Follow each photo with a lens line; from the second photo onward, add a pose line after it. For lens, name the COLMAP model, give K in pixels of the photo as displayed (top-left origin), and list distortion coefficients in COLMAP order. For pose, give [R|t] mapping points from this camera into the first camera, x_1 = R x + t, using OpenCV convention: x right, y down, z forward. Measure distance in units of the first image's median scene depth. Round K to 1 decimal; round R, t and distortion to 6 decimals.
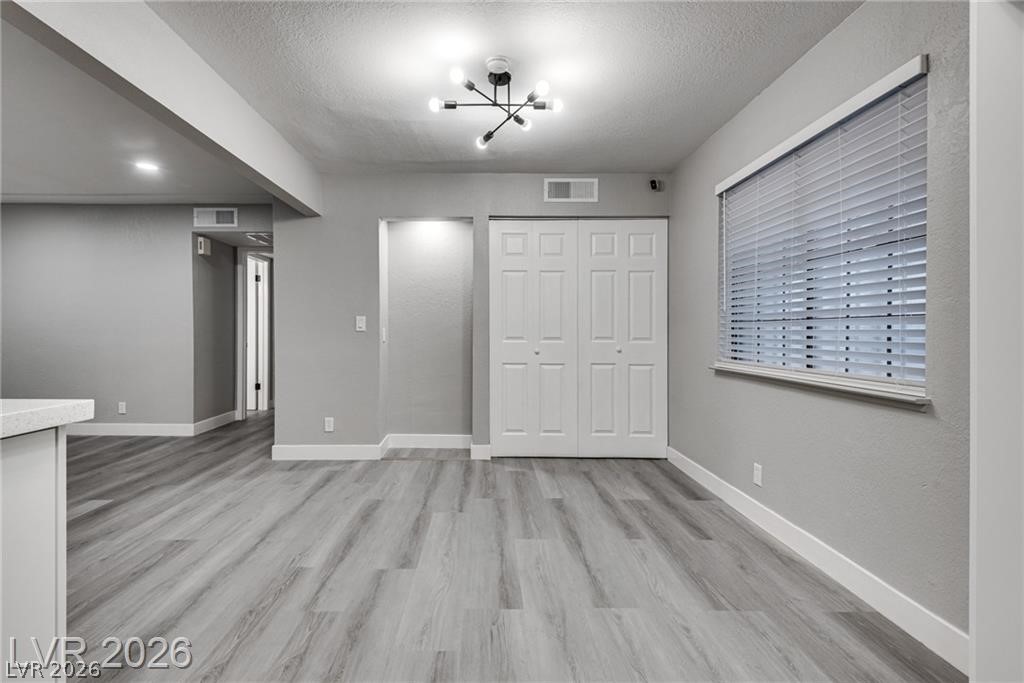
lens RADIAL K [[481.5, 0, 485.9], [0, 481.5, 336.5], [0, 0, 1]] dist [0.017433, -0.000472]
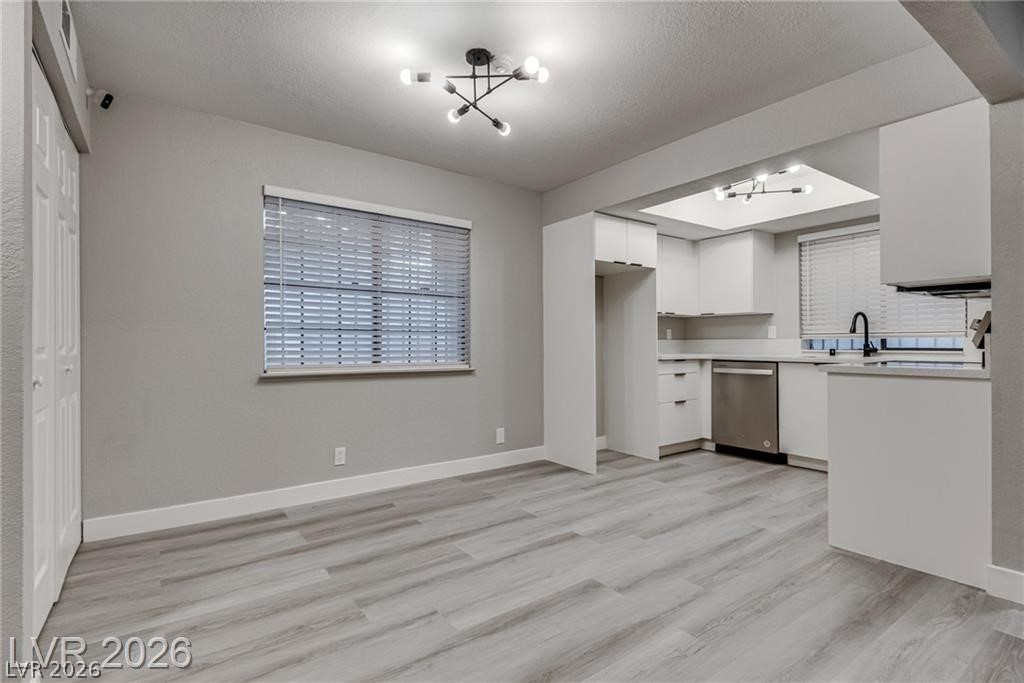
lens RADIAL K [[490.1, 0, 512.0], [0, 490.1, 341.5], [0, 0, 1]] dist [0.024242, -0.000511]
pose [[-0.587003, -0.004529, 0.809572, -0.747218], [0.001746, 0.999975, 0.006860, -0.011476], [-0.809583, 0.005441, -0.586980, 1.484947]]
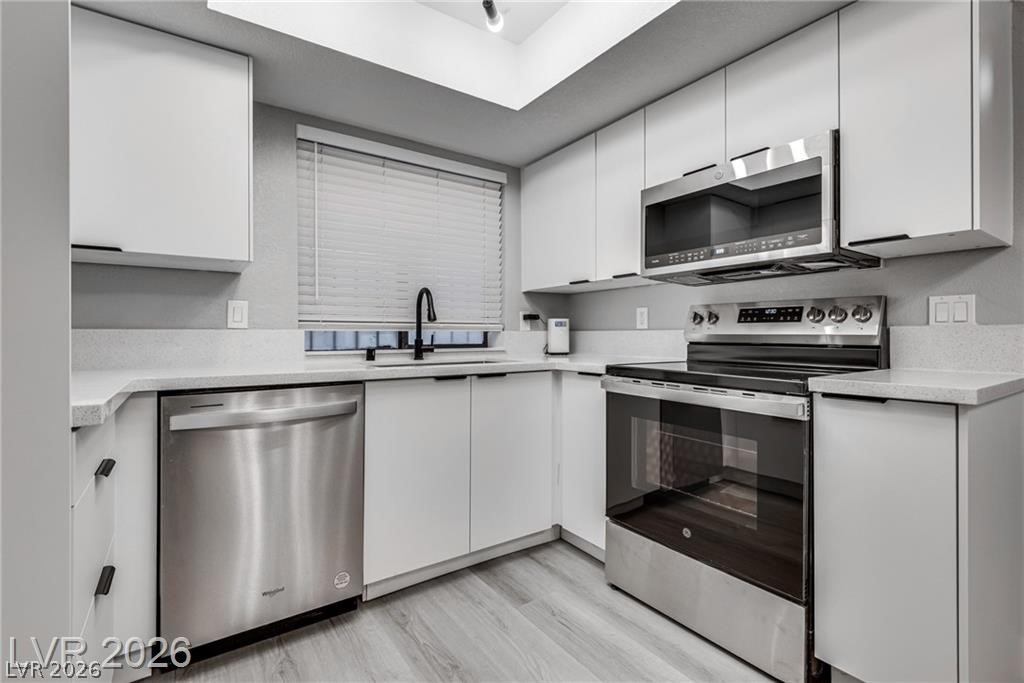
lens RADIAL K [[462.5, 0, 505.0], [0, 462.5, 333.7], [0, 0, 1]] dist [0.016034, -0.000195]
pose [[-0.823928, -0.008978, -0.566623, 0.297313], [-0.007120, 0.999960, -0.005490, 0.002350], [0.566649, -0.000489, -0.823959, 0.465386]]
